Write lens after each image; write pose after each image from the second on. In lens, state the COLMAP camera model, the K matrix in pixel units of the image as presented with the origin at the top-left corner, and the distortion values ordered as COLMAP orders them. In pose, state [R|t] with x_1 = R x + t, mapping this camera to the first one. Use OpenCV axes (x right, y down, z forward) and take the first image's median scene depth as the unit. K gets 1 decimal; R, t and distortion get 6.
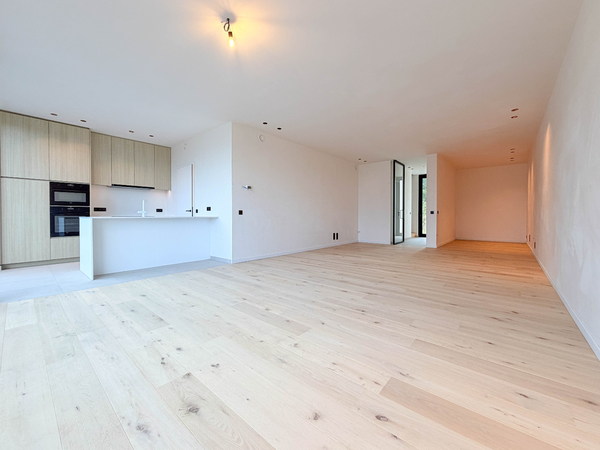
lens RADIAL K [[242.5, 0, 296.9], [0, 242.5, 219.7], [0, 0, 1]] dist [0.000337, 0.000026]
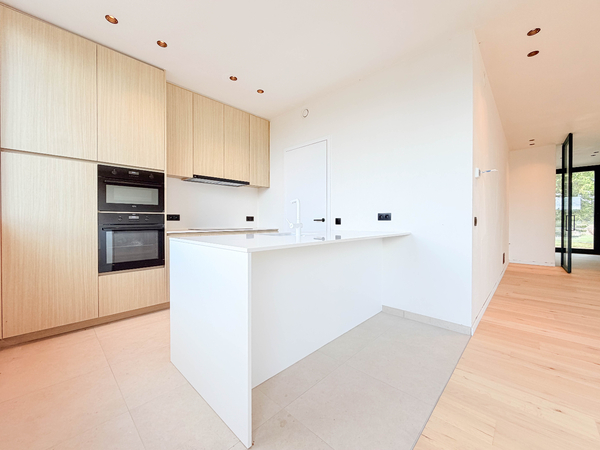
lens RADIAL K [[241.2, 0, 300.0], [0, 241.2, 225.0], [0, 0, 1]] dist [0.001976, 0.000267]
pose [[0.997859, -0.002988, -0.065334, -0.512960], [0.002588, 0.999977, -0.006201, -0.023140], [0.065351, 0.006018, 0.997844, 0.475846]]
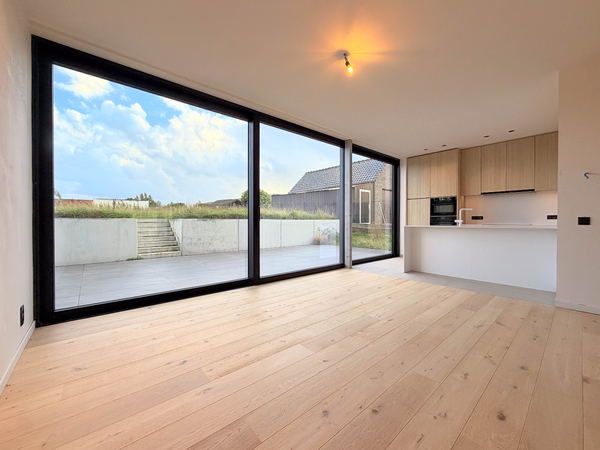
lens RADIAL K [[242.5, 0, 296.9], [0, 242.5, 219.7], [0, 0, 1]] dist [0.000337, 0.000026]
pose [[-0.154803, -0.007454, -0.987917, 0.394440], [-0.019295, 0.999804, -0.004520, -0.016844], [0.987757, 0.018362, -0.154917, 0.434838]]
